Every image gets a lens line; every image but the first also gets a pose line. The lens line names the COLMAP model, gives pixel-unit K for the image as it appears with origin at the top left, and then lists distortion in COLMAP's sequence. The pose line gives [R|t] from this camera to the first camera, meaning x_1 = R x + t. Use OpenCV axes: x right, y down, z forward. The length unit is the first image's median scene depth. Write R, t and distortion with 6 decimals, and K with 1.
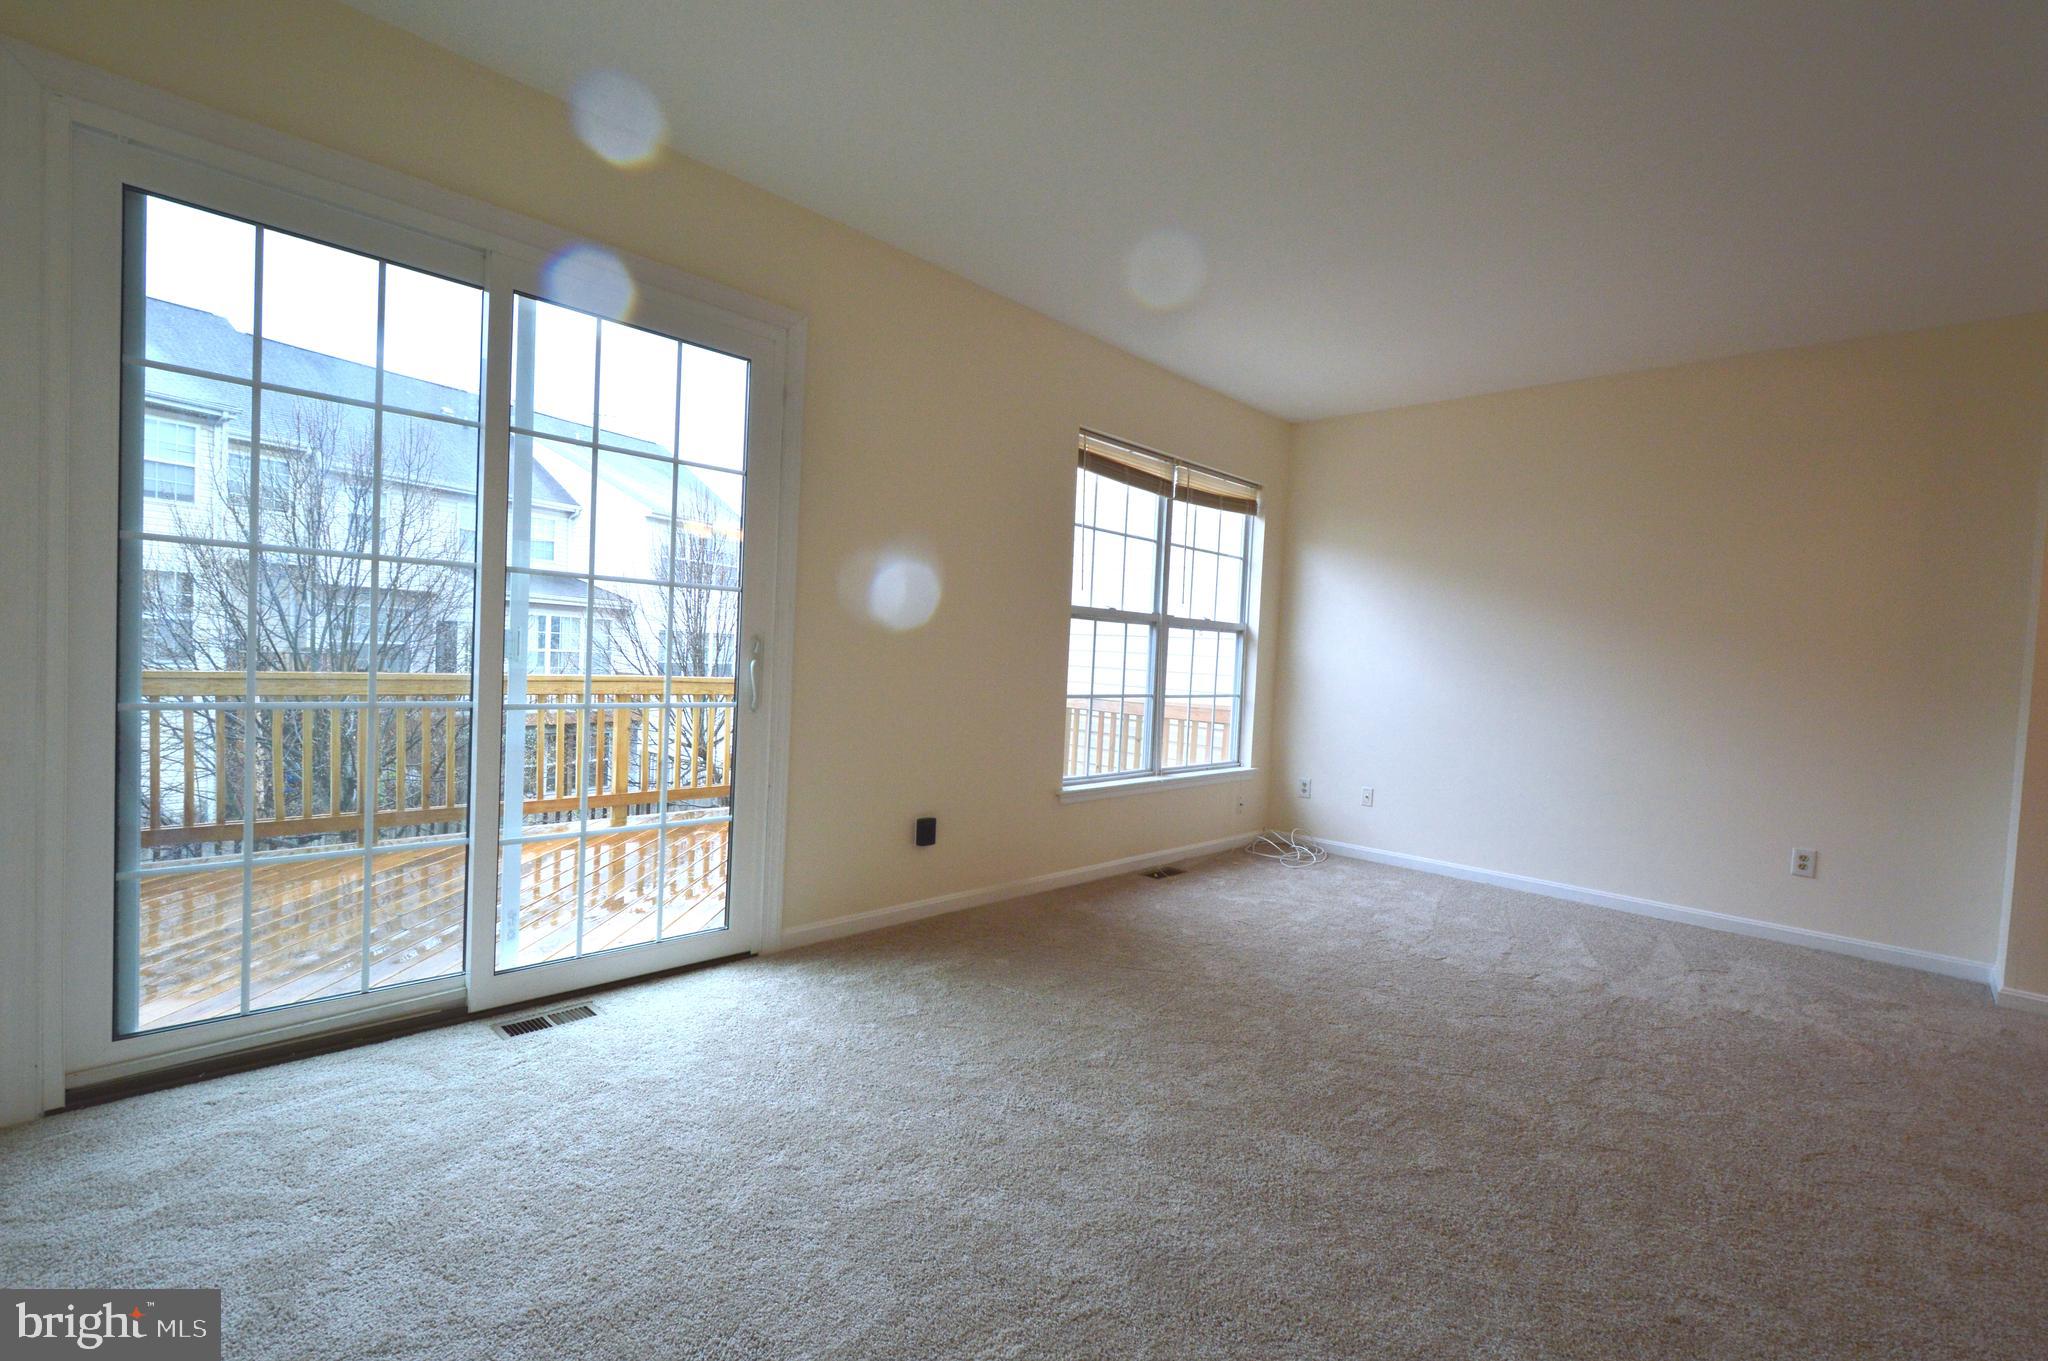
lens RADIAL K [[905.0, 0, 1020.7], [0, 905.0, 687.3], [0, 0, 1]] dist [0.014821, -0.010920]
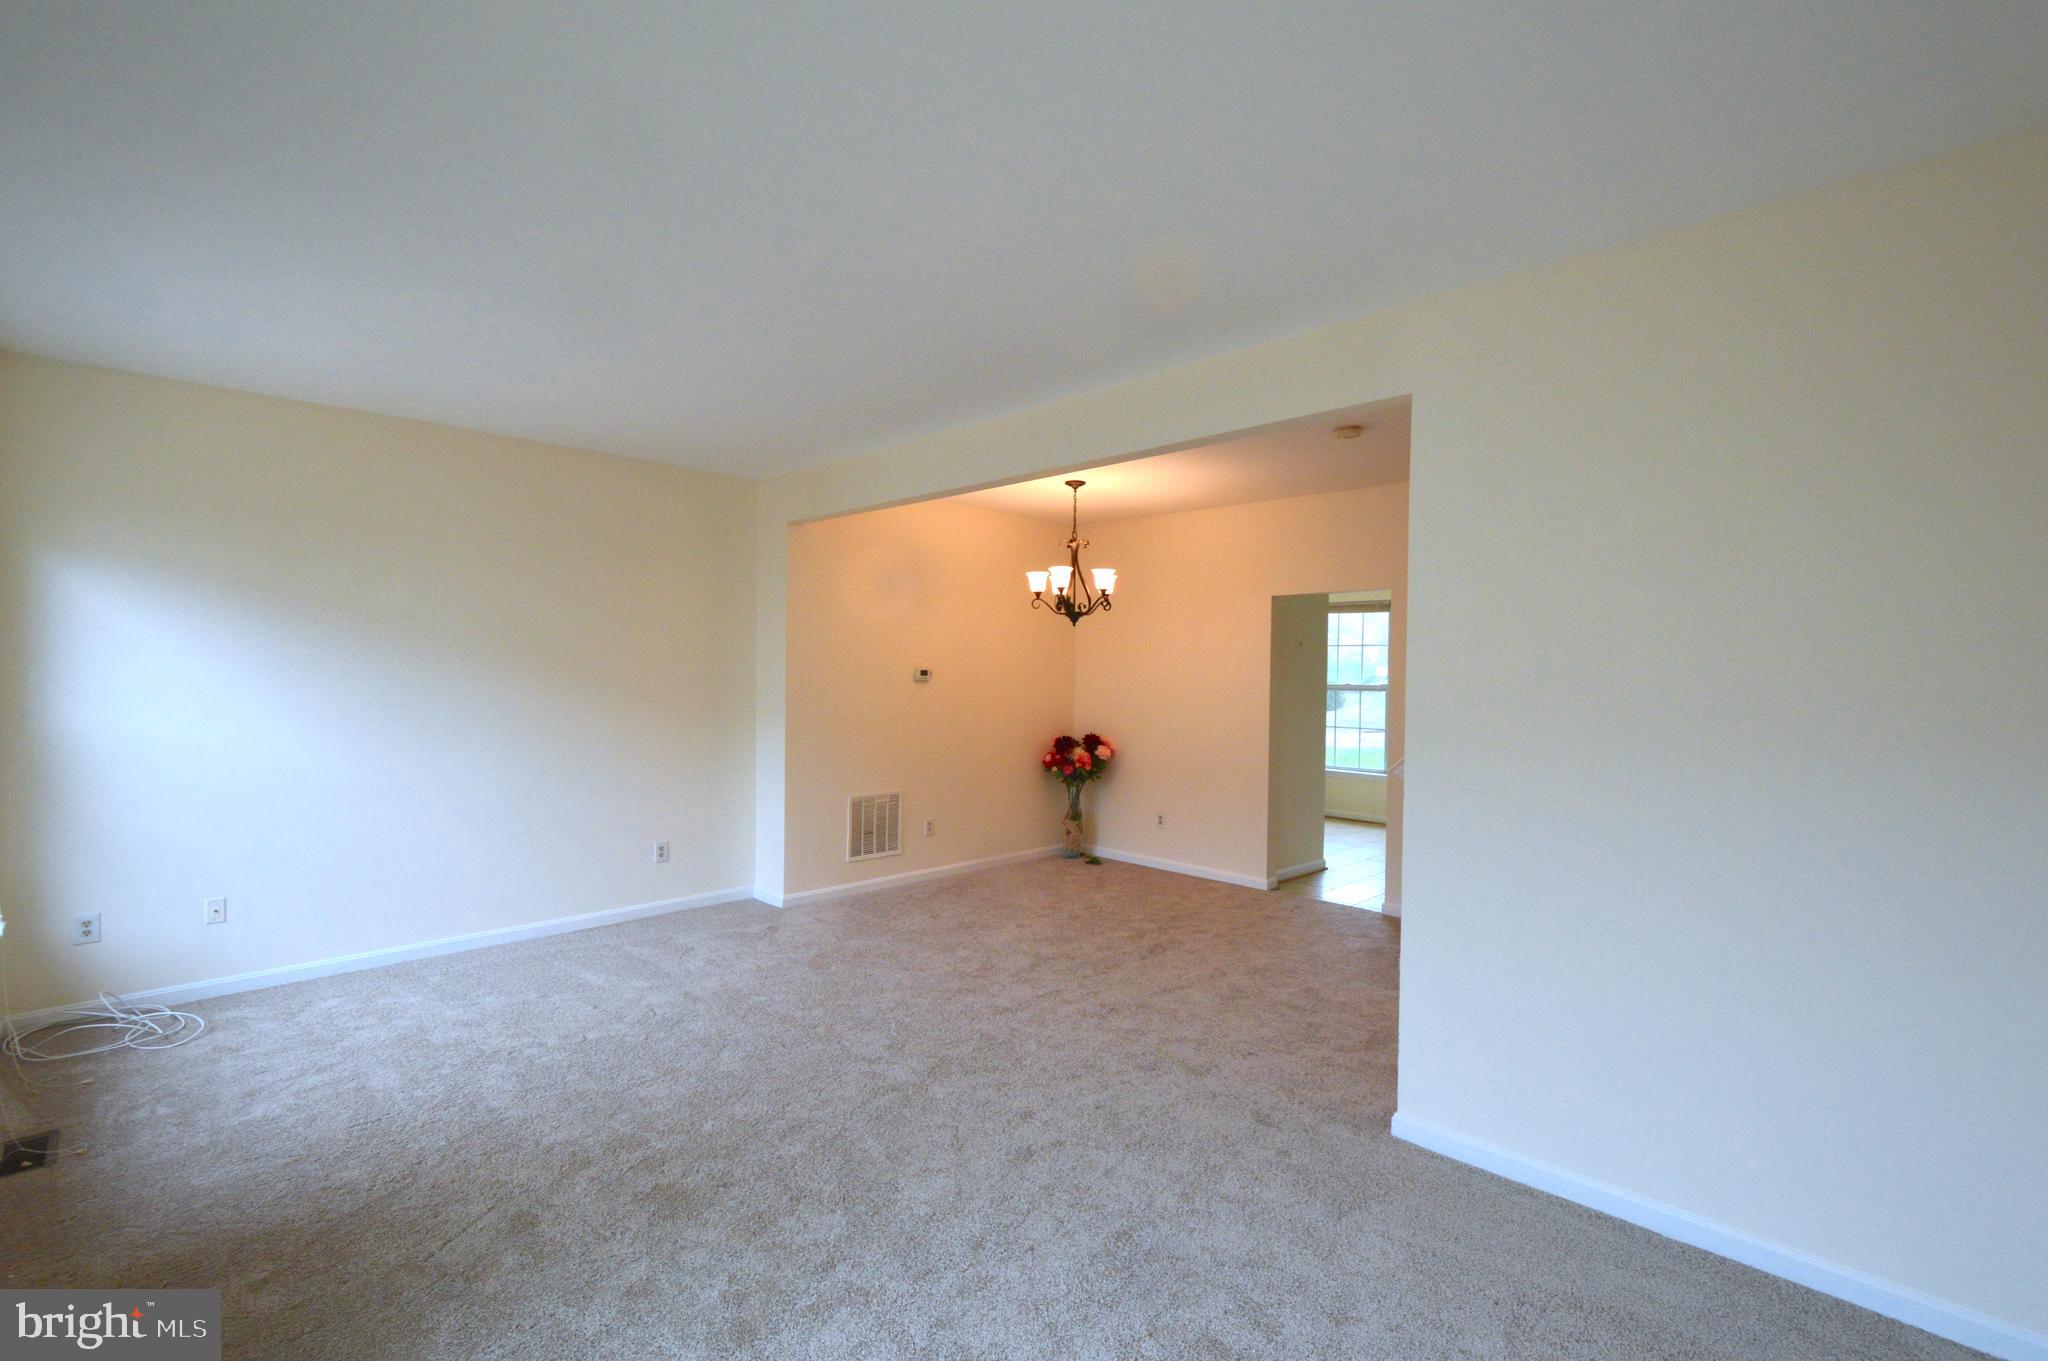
lens RADIAL K [[905.0, 0, 1020.7], [0, 905.0, 687.3], [0, 0, 1]] dist [0.014821, -0.010920]
pose [[0.023398, -0.066566, 0.997508, -0.438877], [0.031195, 0.997344, 0.065823, -0.119314], [-0.999239, 0.029577, 0.025413, 0.433717]]
